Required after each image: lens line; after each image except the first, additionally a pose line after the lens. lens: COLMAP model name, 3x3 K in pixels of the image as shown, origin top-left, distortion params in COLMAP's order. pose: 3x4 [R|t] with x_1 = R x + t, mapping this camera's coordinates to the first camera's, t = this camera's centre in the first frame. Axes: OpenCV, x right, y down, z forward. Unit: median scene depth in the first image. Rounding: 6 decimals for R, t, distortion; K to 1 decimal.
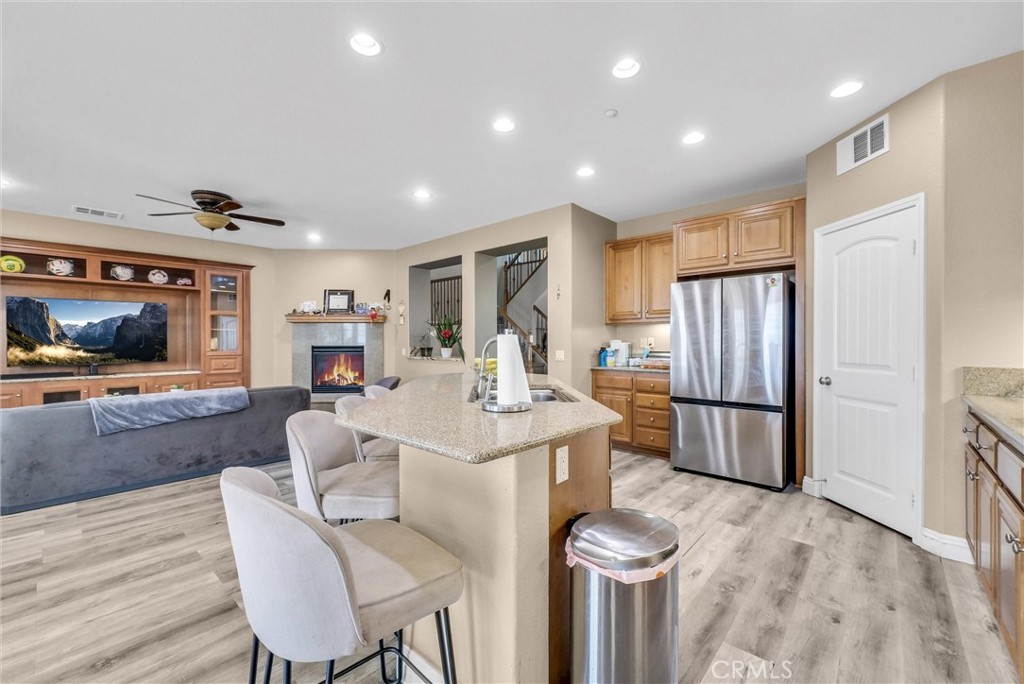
lens RADIAL K [[417.8, 0, 516.0], [0, 417.8, 339.7], [0, 0, 1]] dist [0.001264, 0.000315]
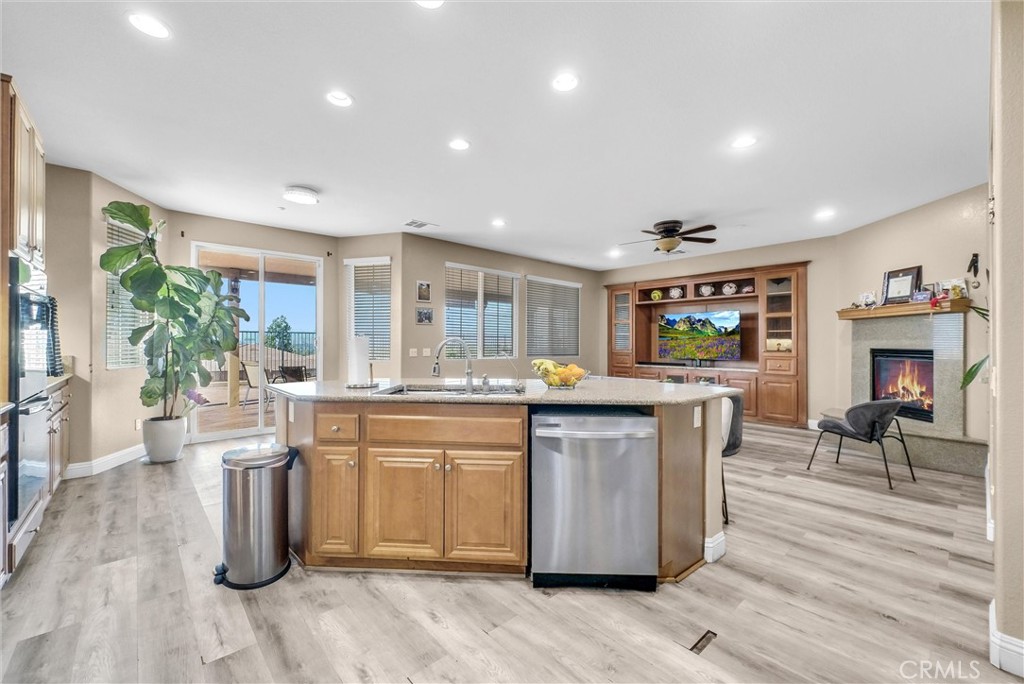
lens RADIAL K [[417.8, 0, 513.1], [0, 417.8, 343.6], [0, 0, 1]] dist [0.001264, 0.000315]
pose [[-0.109052, 0.005451, -0.994021, 0.403086], [0.004475, 0.999978, 0.004993, -0.000254], [0.994026, -0.003904, -0.109074, 0.487772]]
